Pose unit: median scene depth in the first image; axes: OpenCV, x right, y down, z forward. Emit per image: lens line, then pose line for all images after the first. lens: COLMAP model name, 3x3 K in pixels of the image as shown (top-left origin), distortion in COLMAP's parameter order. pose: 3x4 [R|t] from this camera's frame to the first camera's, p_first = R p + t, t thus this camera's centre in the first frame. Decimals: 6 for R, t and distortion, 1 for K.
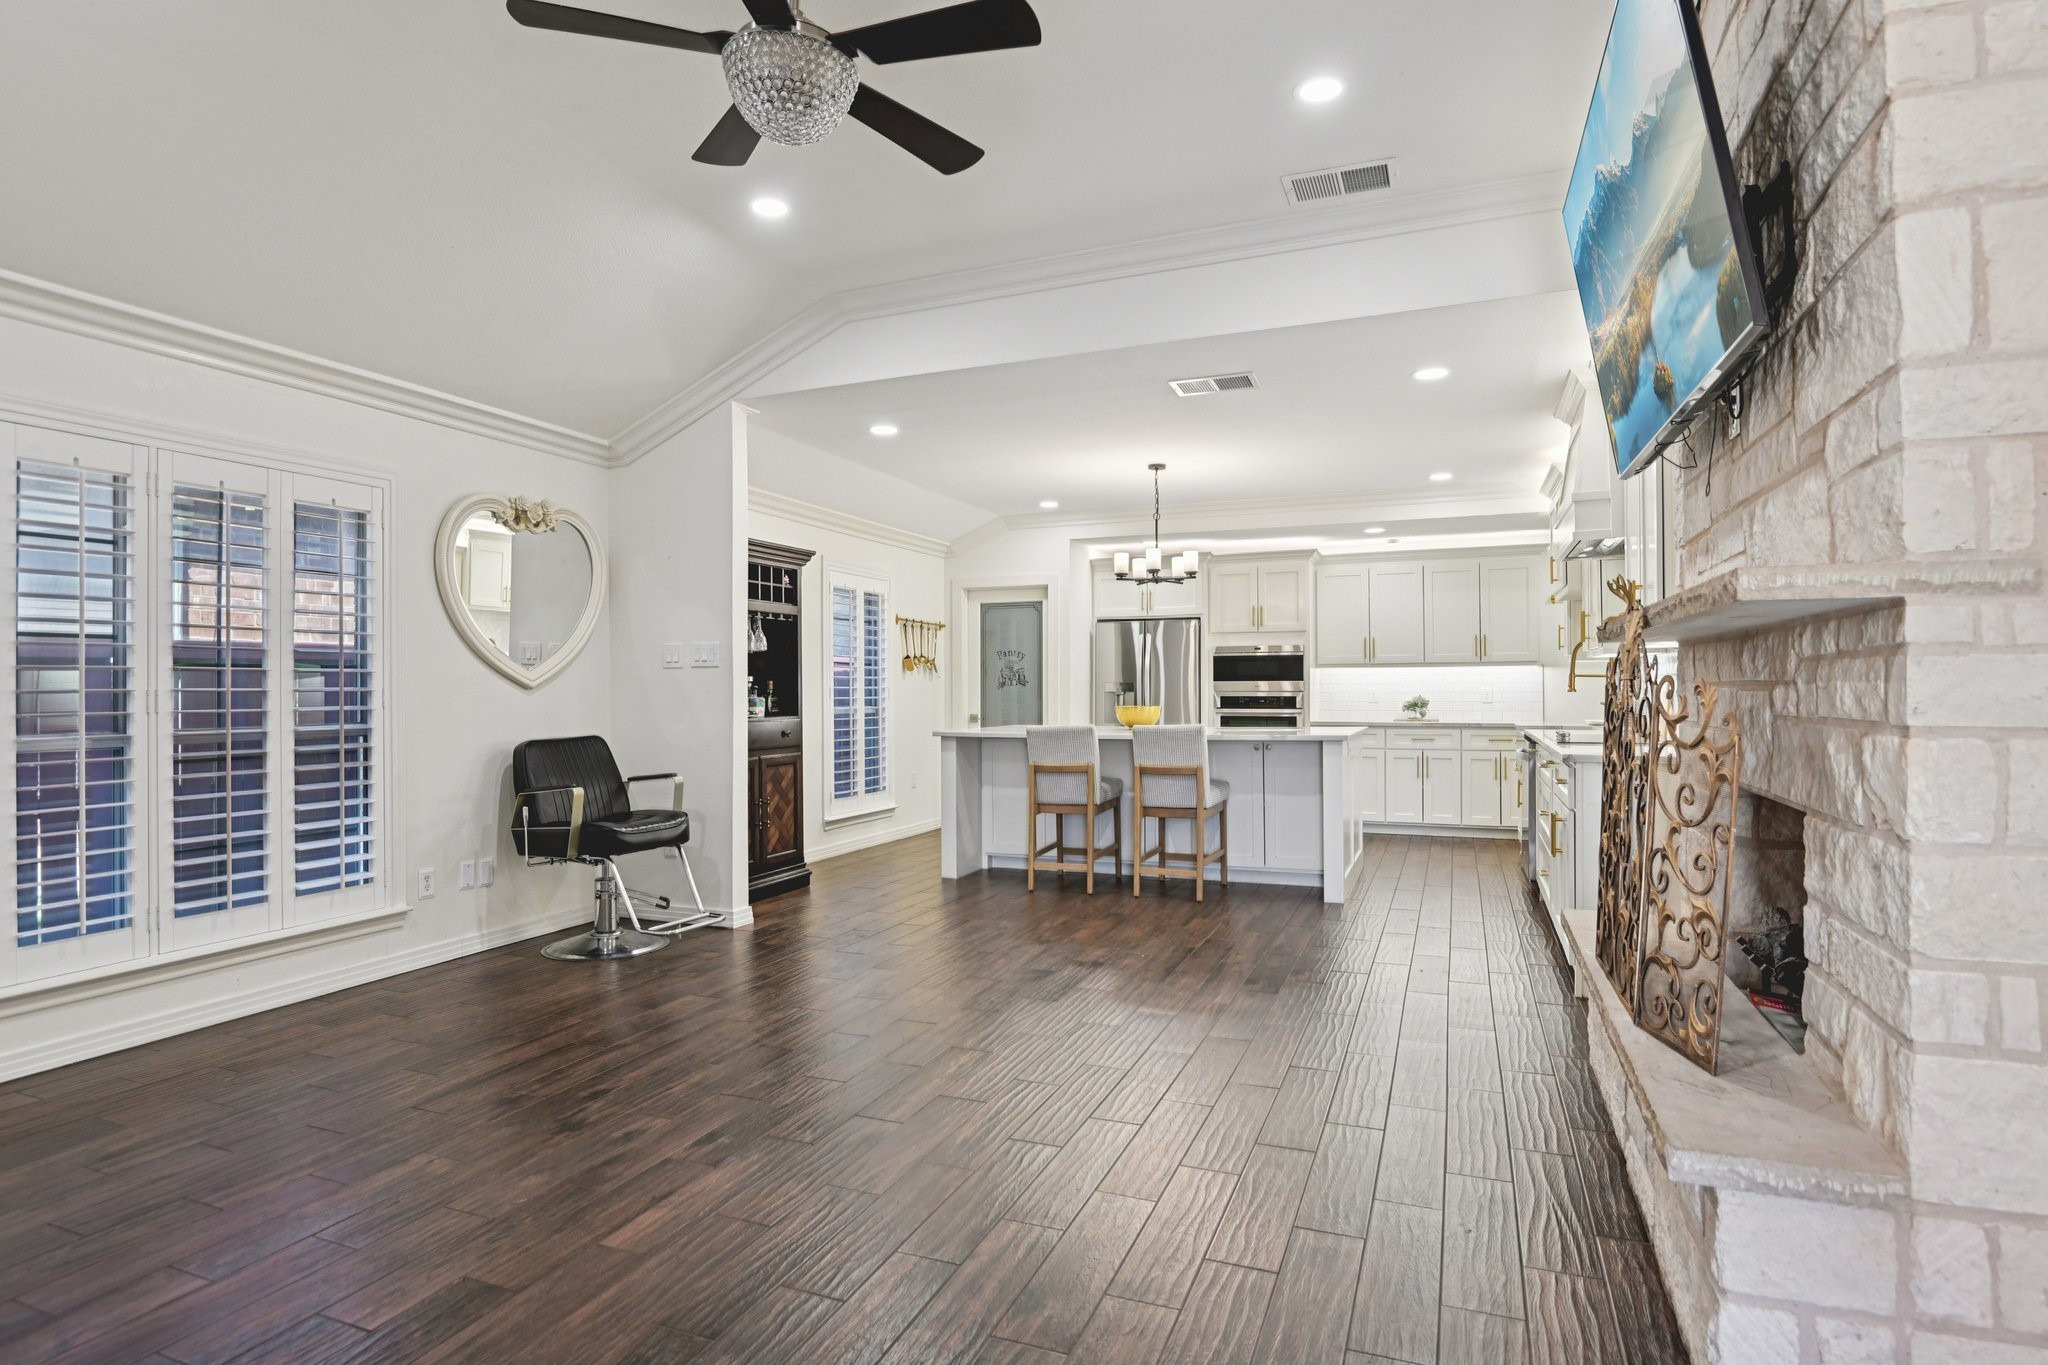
lens RADIAL K [[1097.1, 0, 1036.9], [0, 1097.1, 686.6], [0, 0, 1]] dist [0.000522, 0.000051]
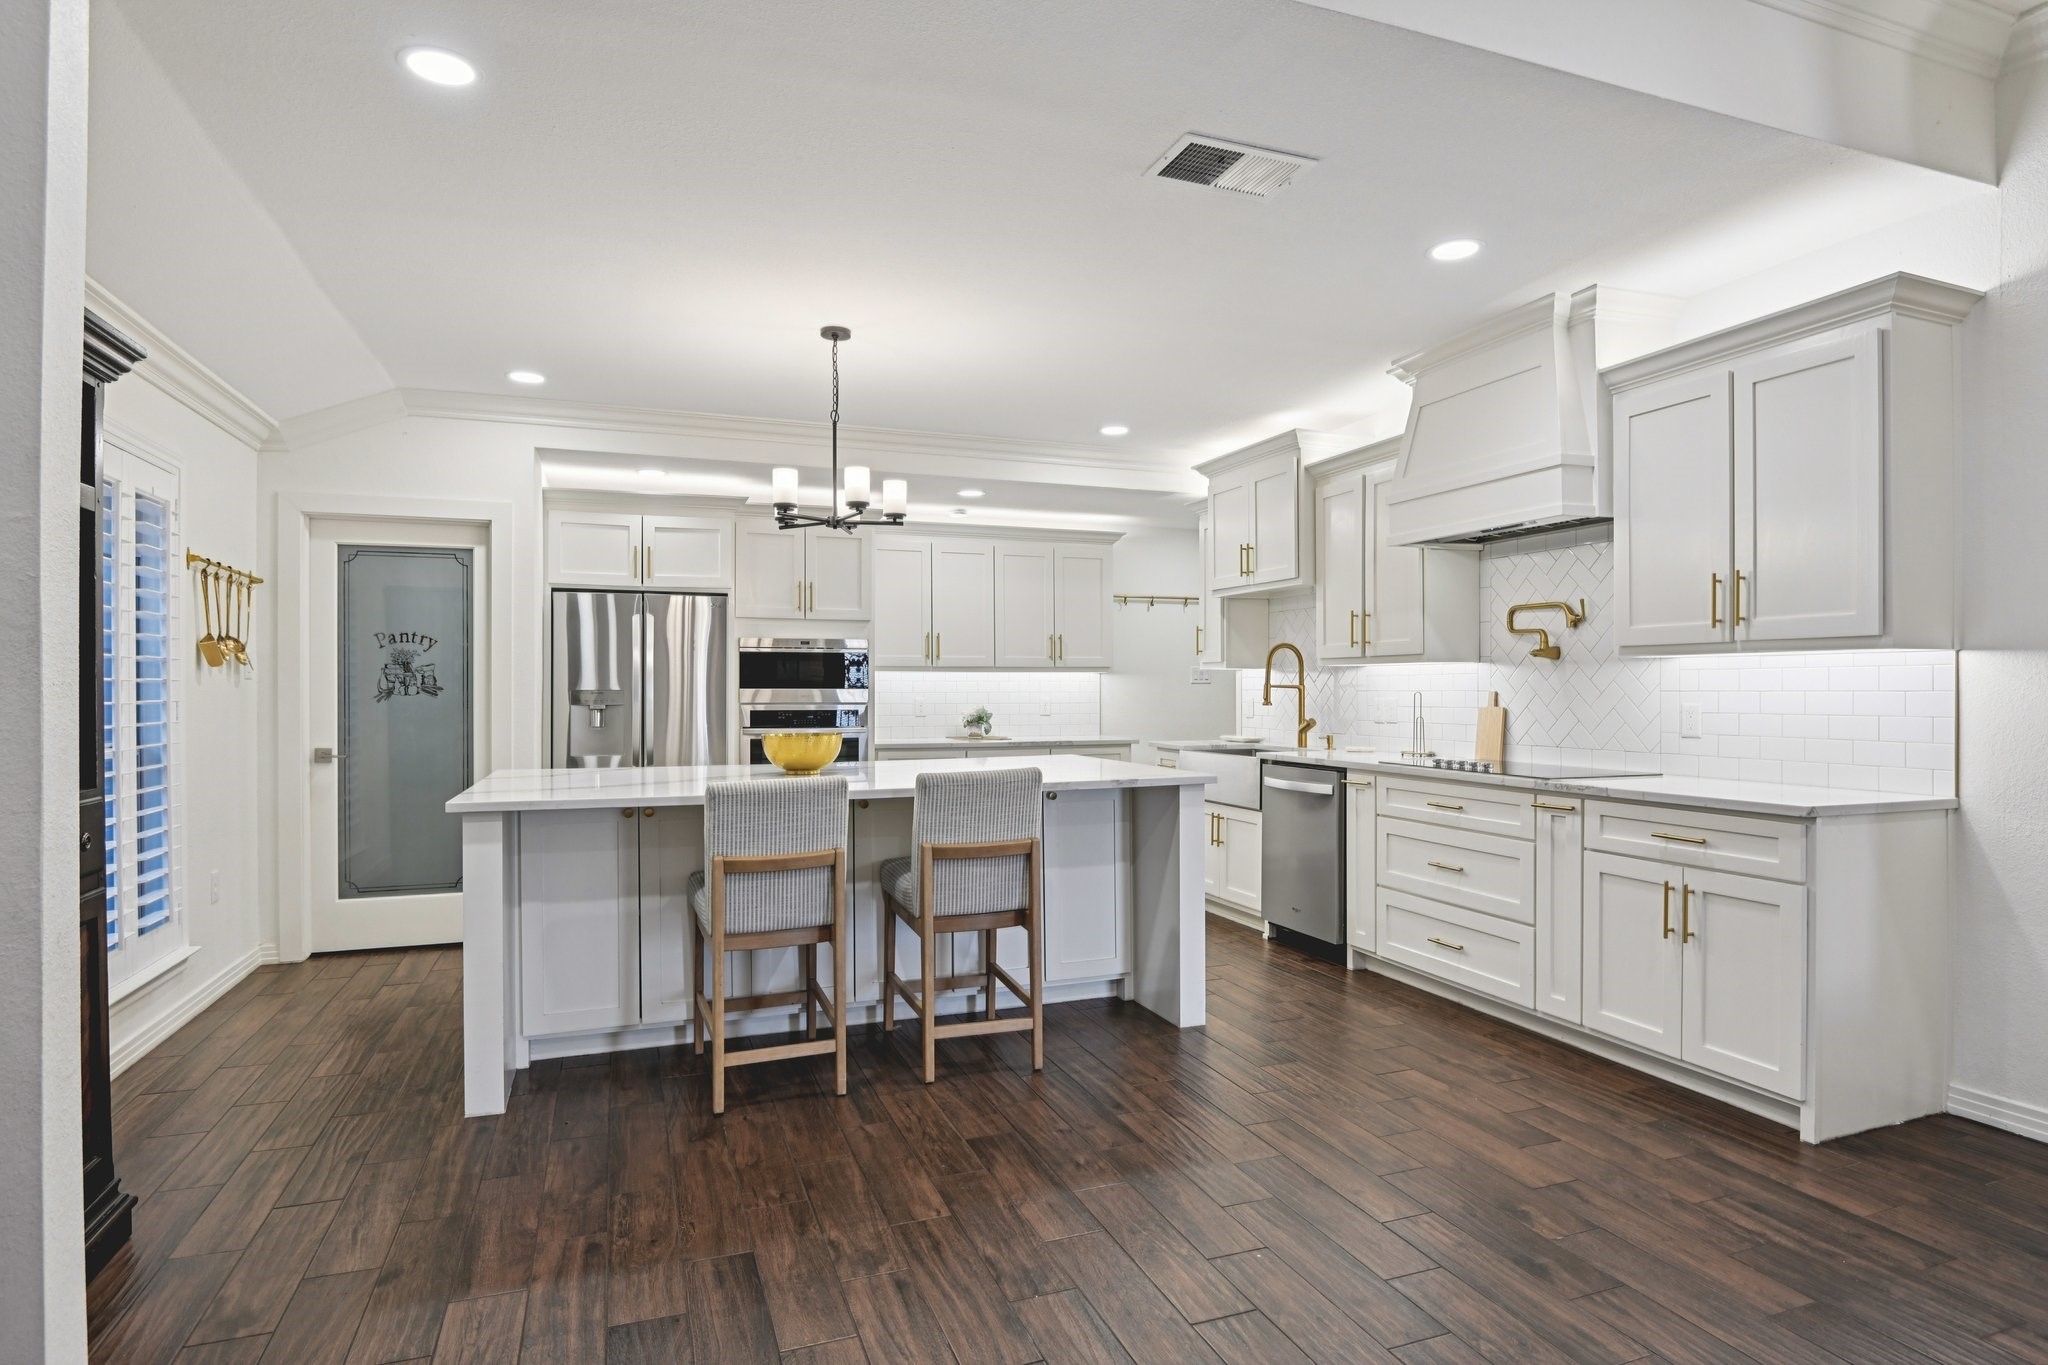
lens RADIAL K [[1097.1, 0, 1023.8], [0, 1097.1, 687.4], [0, 0, 1]] dist [0.000522, 0.000051]
pose [[0.739026, 0.003431, 0.673668, -0.171946], [-0.003355, 0.999993, -0.001412, -0.005426], [-0.673668, -0.001216, 0.739033, 0.384499]]
